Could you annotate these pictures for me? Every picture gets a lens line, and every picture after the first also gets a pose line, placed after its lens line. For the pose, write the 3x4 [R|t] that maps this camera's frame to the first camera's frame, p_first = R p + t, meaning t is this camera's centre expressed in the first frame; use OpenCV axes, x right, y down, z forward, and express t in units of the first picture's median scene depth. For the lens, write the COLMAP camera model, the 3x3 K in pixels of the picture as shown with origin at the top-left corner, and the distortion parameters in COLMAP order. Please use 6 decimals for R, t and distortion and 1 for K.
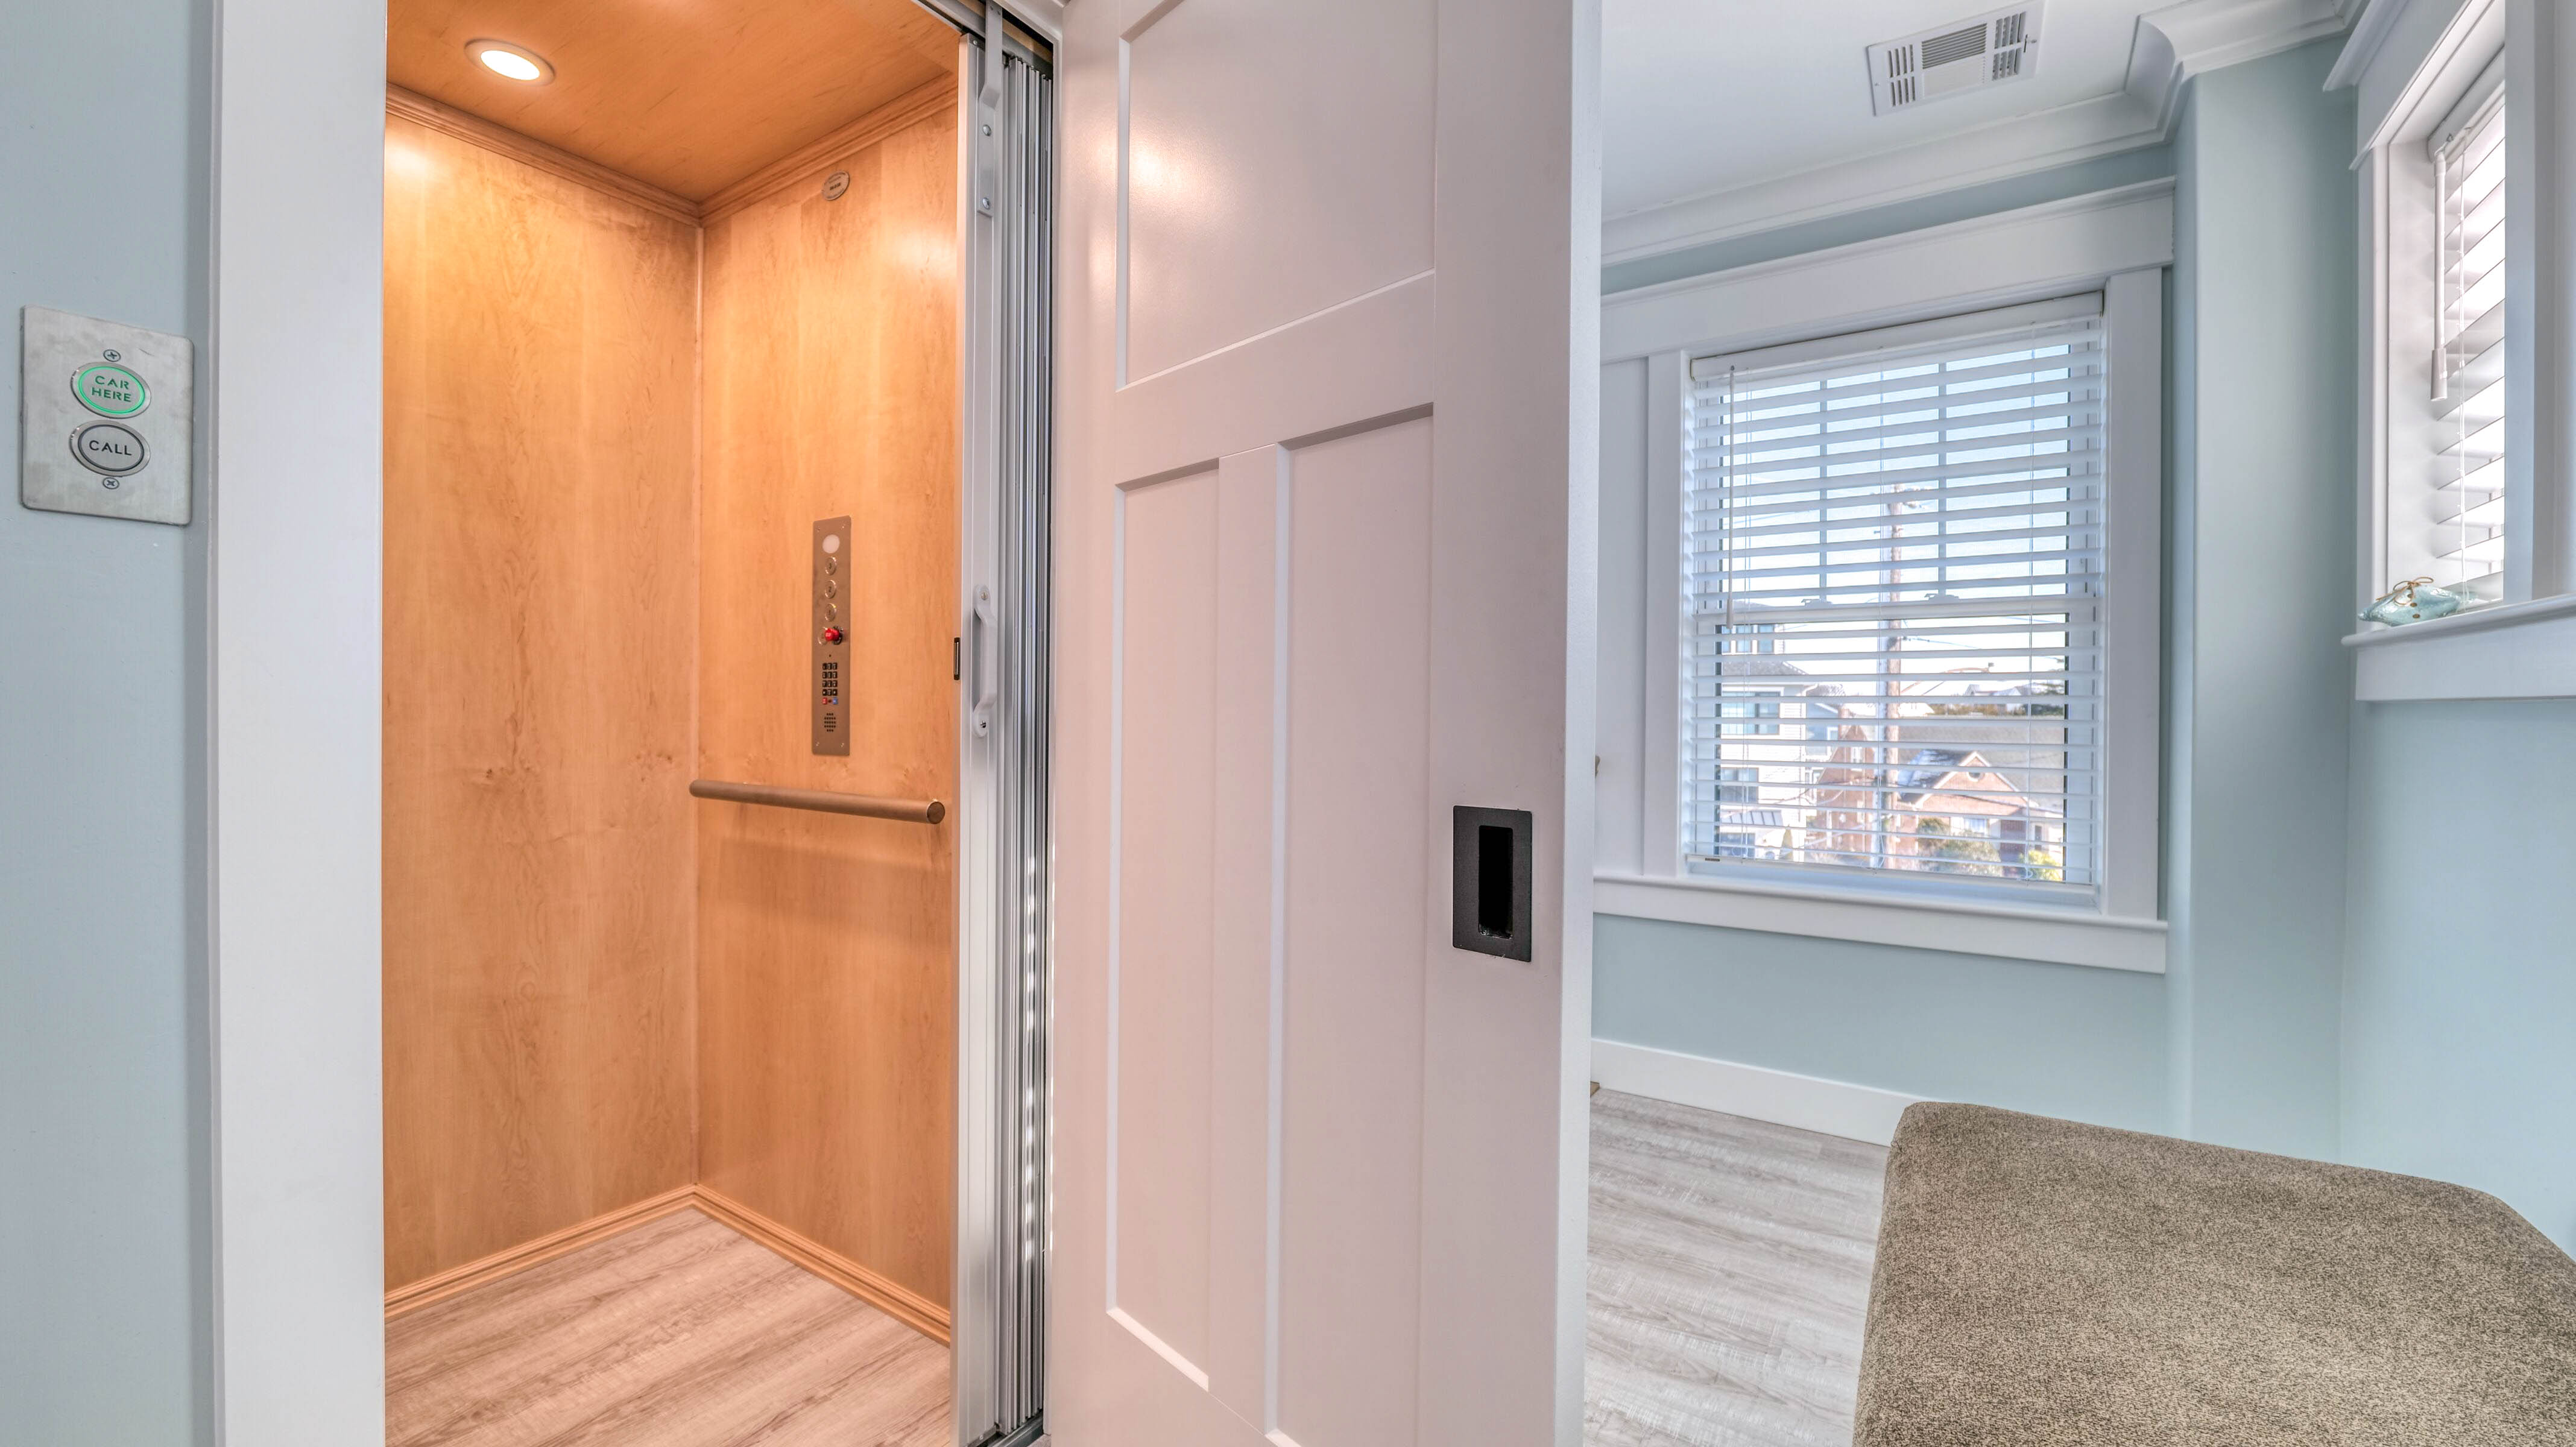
lens RADIAL K [[1062.2, 0, 1281.4], [0, 1062.2, 719.0], [0, 0, 1]] dist [-0.005646, 0.000188]
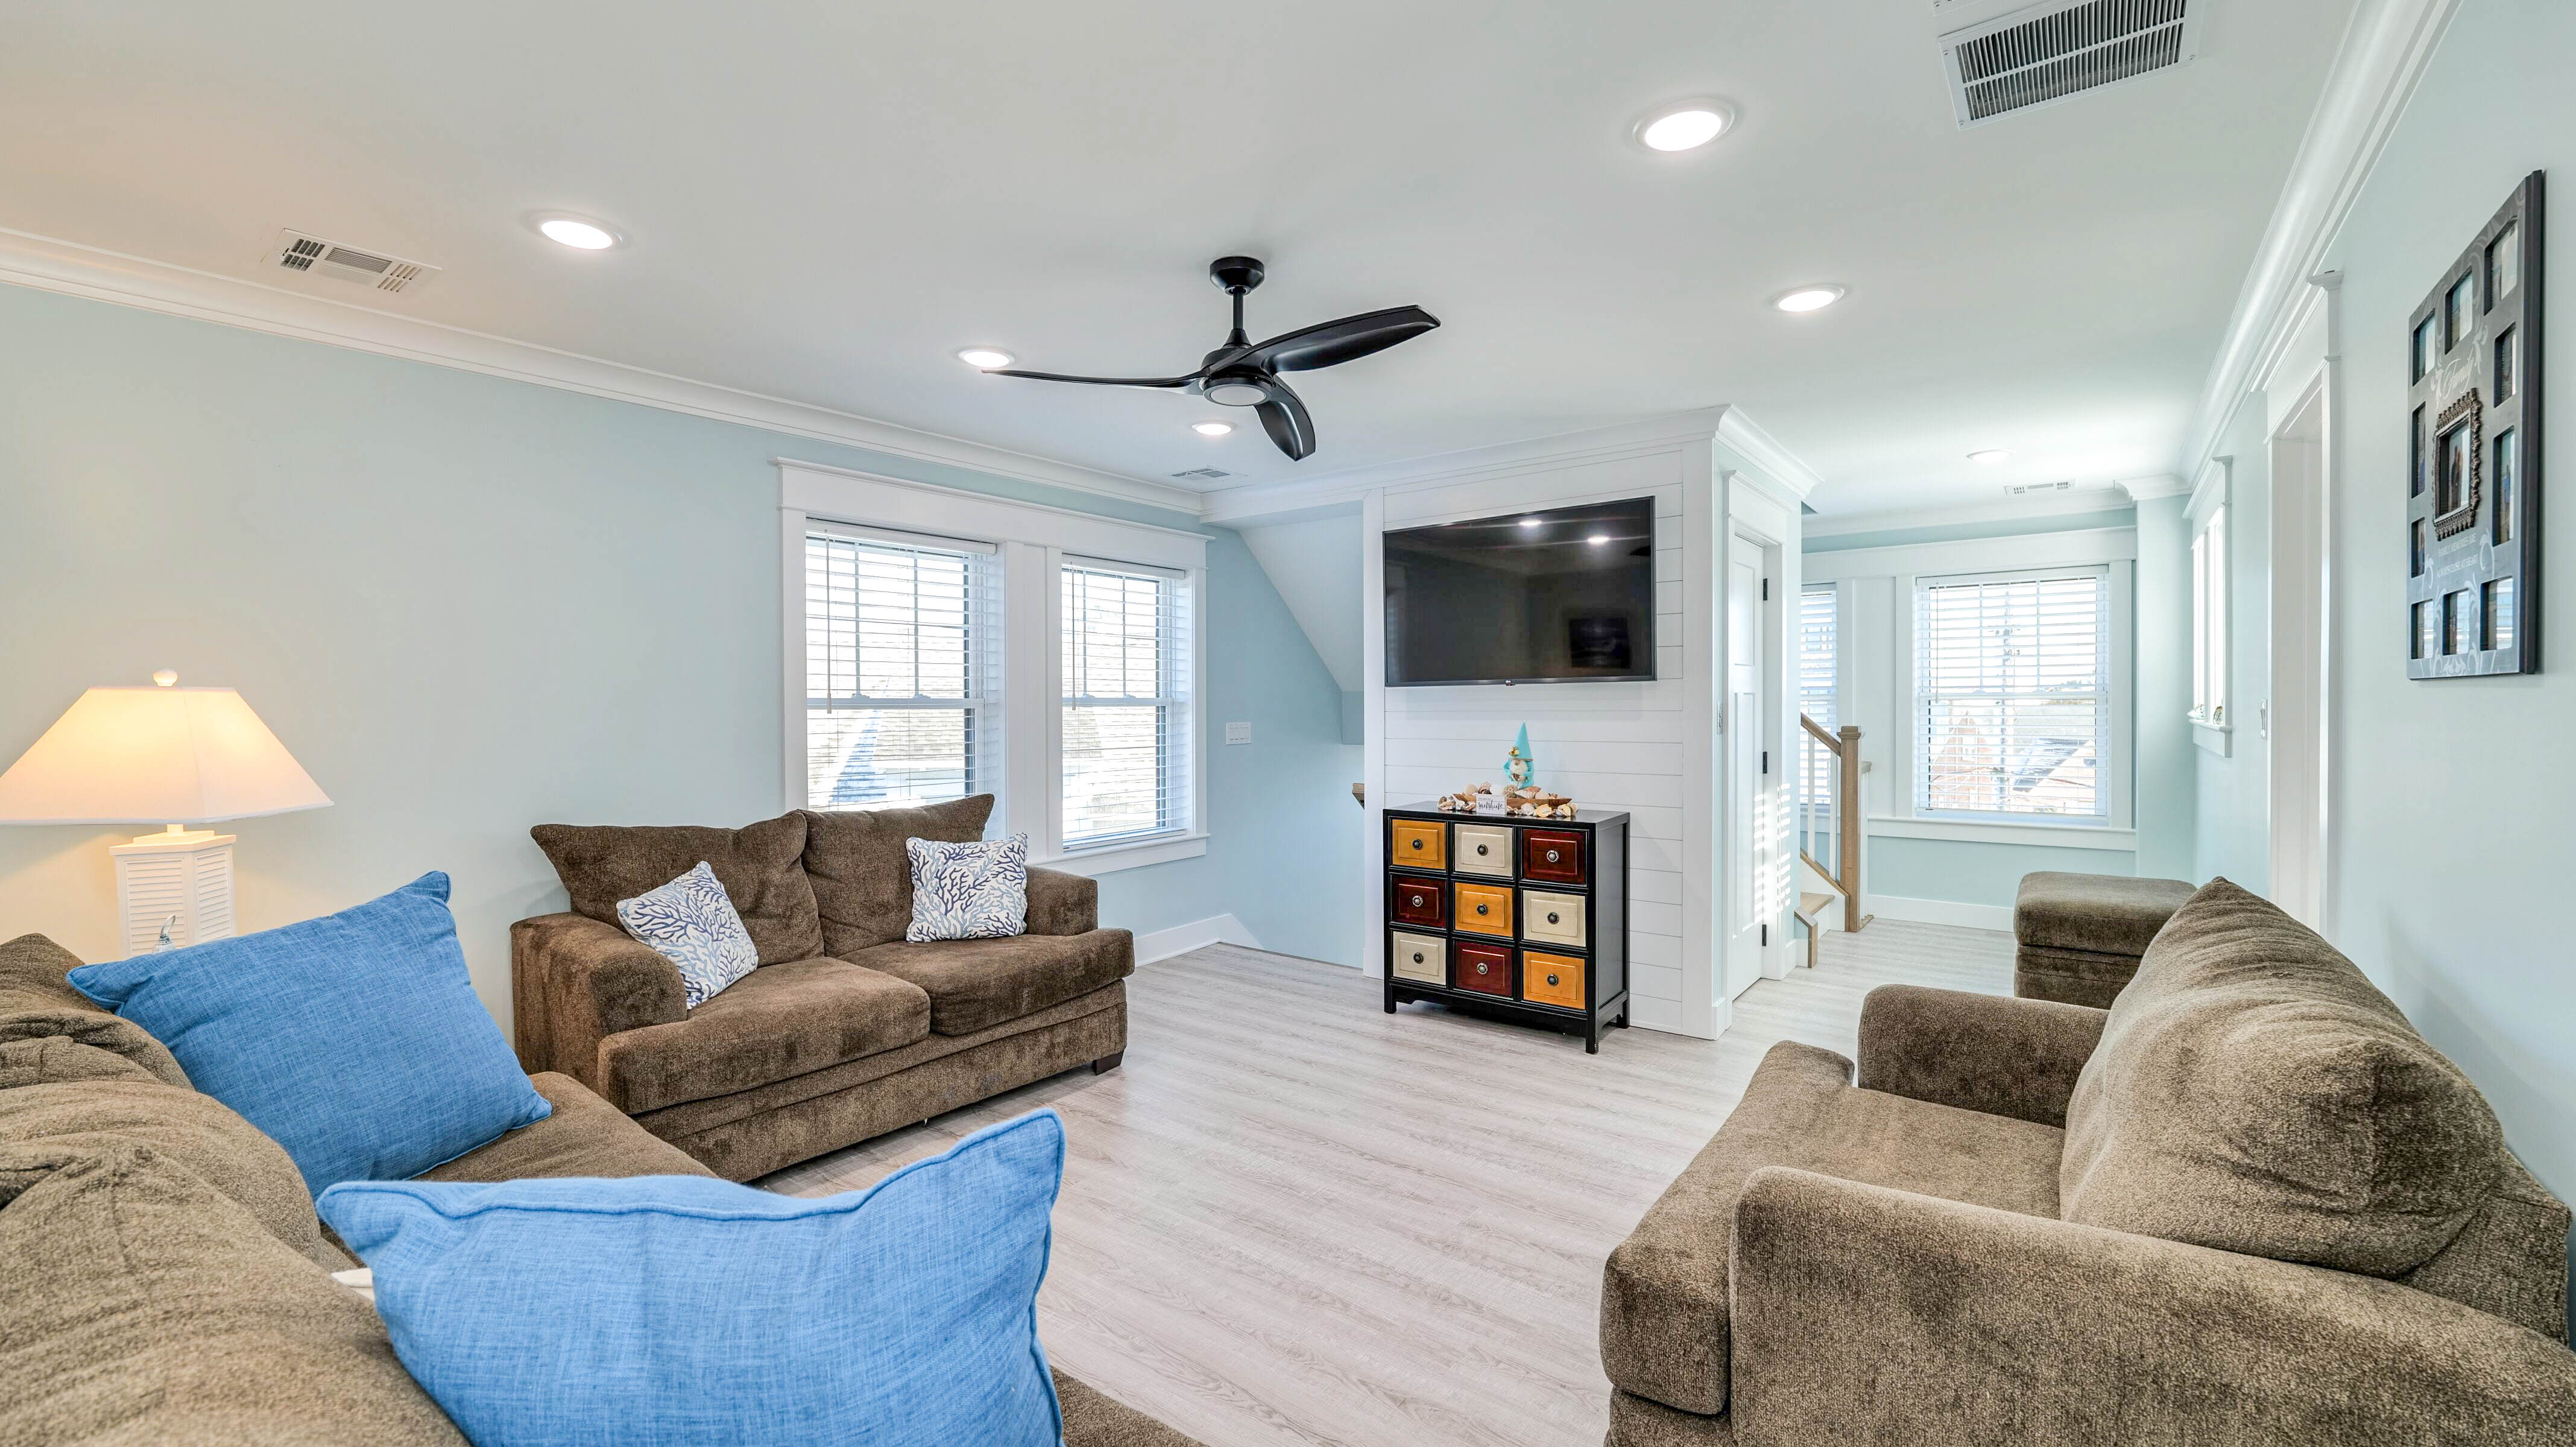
lens RADIAL K [[1062.2, 0, 1278.1], [0, 1062.2, 716.4], [0, 0, 1]] dist [-0.005646, 0.000188]
pose [[0.996789, -0.014521, -0.078744, -0.743564], [0.014806, 0.999886, 0.003041, -0.081292], [0.078691, -0.004197, 0.996890, -1.252253]]
